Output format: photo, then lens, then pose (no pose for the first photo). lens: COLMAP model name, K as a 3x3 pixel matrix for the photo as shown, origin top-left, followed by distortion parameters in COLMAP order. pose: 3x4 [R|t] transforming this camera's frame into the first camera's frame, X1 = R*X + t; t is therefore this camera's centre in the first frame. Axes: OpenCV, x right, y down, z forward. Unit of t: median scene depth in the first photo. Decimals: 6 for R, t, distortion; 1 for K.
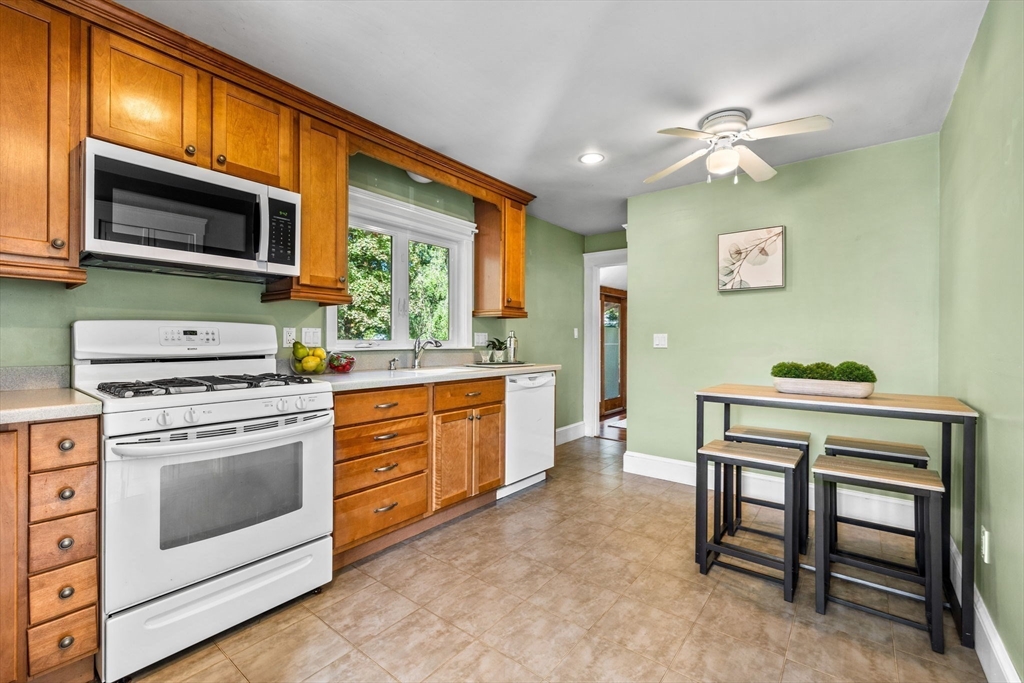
lens RADIAL K [[435.4, 0, 508.1], [0, 435.4, 339.1], [0, 0, 1]] dist [-0.003032, 0.000422]
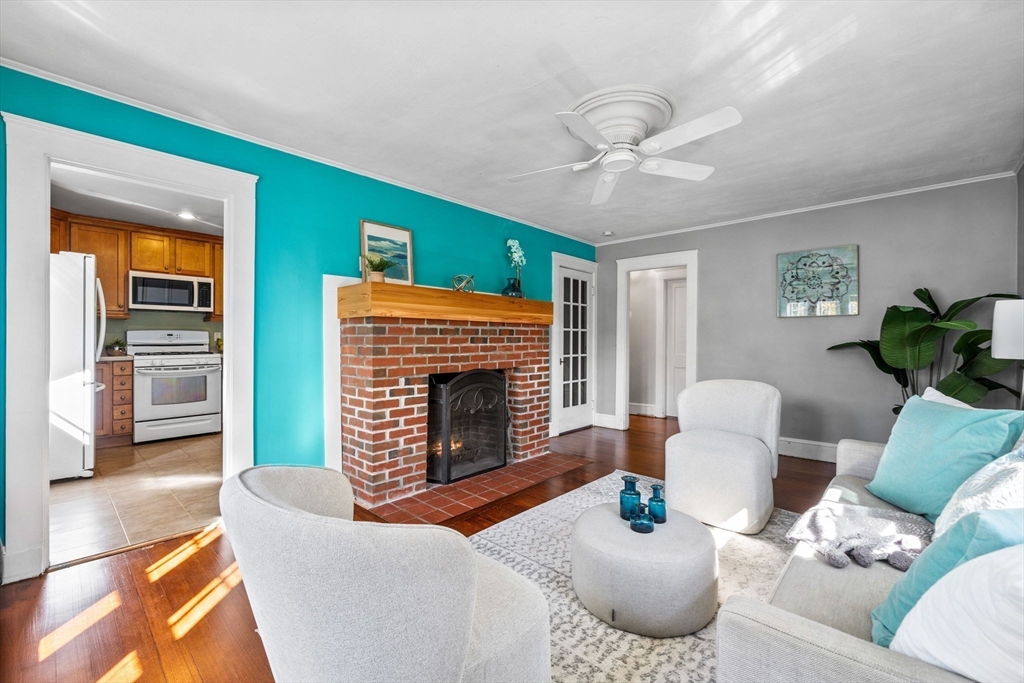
lens RADIAL K [[435.4, 0, 519.7], [0, 435.4, 340.4], [0, 0, 1]] dist [-0.003032, 0.000422]
pose [[0.997021, -0.003098, -0.077062, 1.379597], [0.003226, 0.999994, 0.001534, 0.018911], [0.077057, -0.001778, 0.997025, -1.266390]]
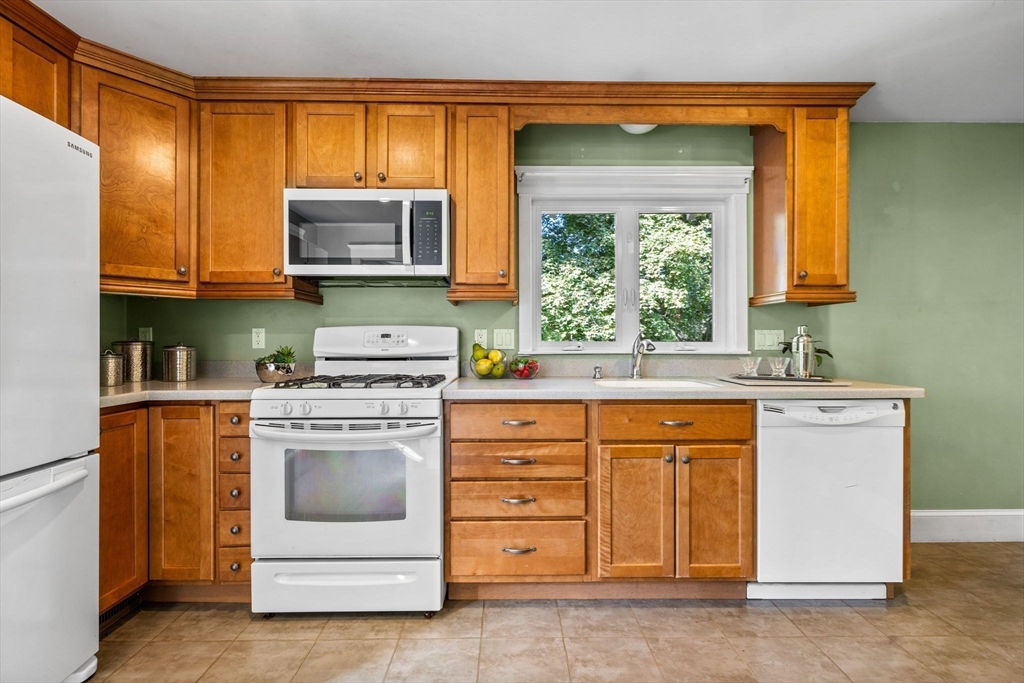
lens RADIAL K [[435.4, 0, 519.4], [0, 435.4, 340.8], [0, 0, 1]] dist [-0.003032, 0.000422]
pose [[0.630677, -0.006541, -0.776018, 0.348325], [0.004679, 0.999978, -0.004626, 0.004979], [0.776031, -0.000713, 0.630694, 0.496984]]
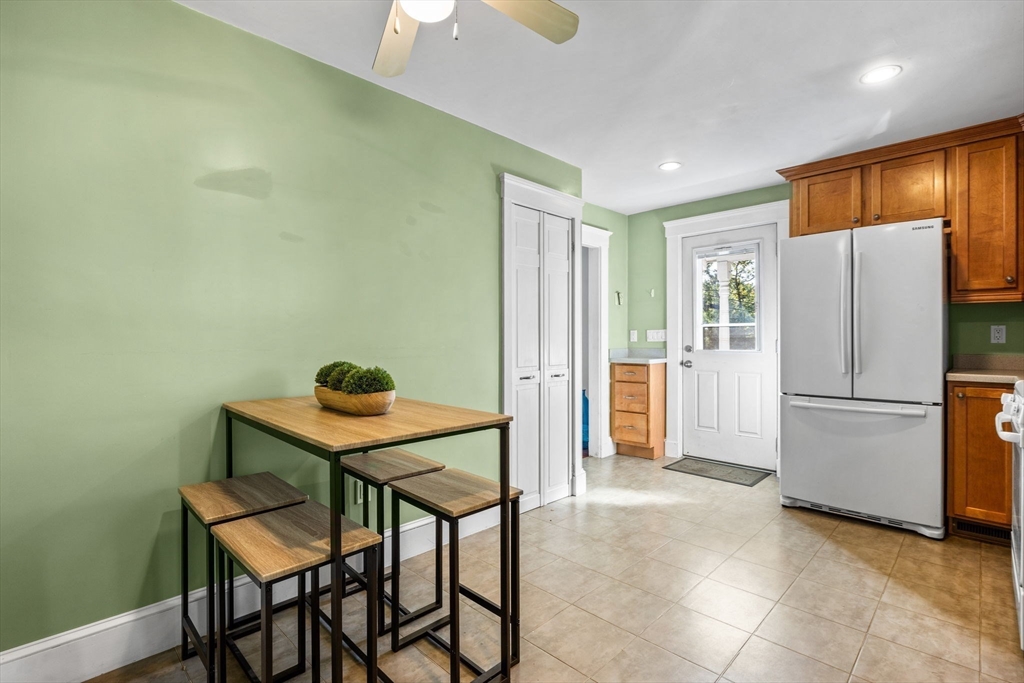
lens RADIAL K [[468.6, 0, 518.0], [0, 468.6, 340.6], [0, 0, 1]] dist [-0.003313, -0.000254]
pose [[-0.994621, -0.007309, 0.103319, 0.352271], [-0.006686, 0.999957, 0.006380, 0.008087], [-0.103362, 0.005655, -0.994628, 1.684271]]
